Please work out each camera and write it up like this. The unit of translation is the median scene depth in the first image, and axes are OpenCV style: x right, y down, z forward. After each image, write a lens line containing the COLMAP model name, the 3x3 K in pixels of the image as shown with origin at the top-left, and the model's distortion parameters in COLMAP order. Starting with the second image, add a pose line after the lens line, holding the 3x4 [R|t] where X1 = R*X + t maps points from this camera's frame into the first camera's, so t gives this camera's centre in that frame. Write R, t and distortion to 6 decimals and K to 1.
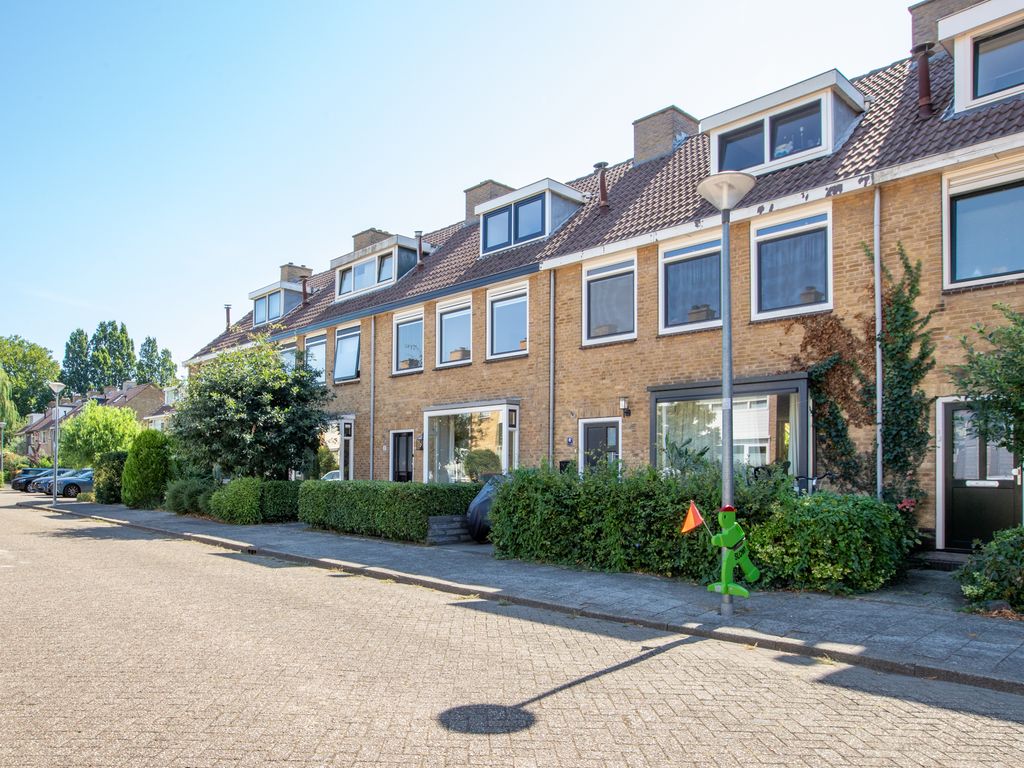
lens RADIAL K [[726.7, 0, 551.8], [0, 726.7, 461.9], [0, 0, 1]] dist [-0.034258, -0.001389]
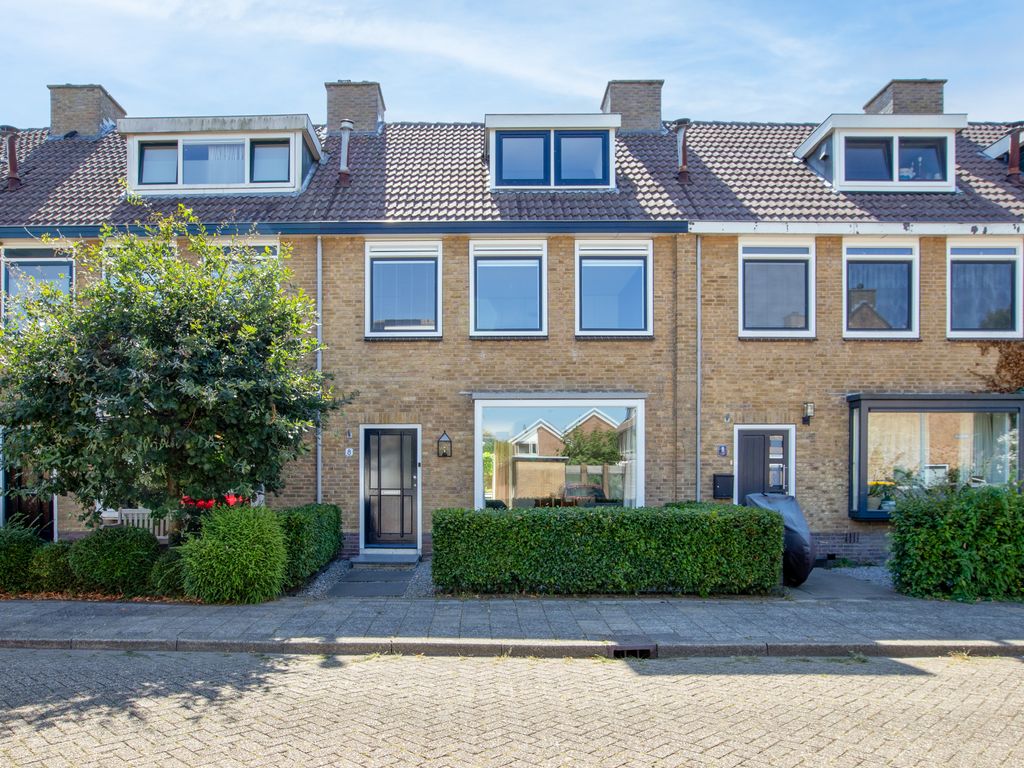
lens RADIAL K [[669.4, 0, 509.7], [0, 669.4, 492.1], [0, 0, 1]] dist [-0.011041, -0.002702]
pose [[0.724878, -0.010513, 0.688797, -0.681384], [-0.004211, 0.999797, 0.019692, 0.004657], [-0.688864, -0.017175, 0.724687, 0.623935]]
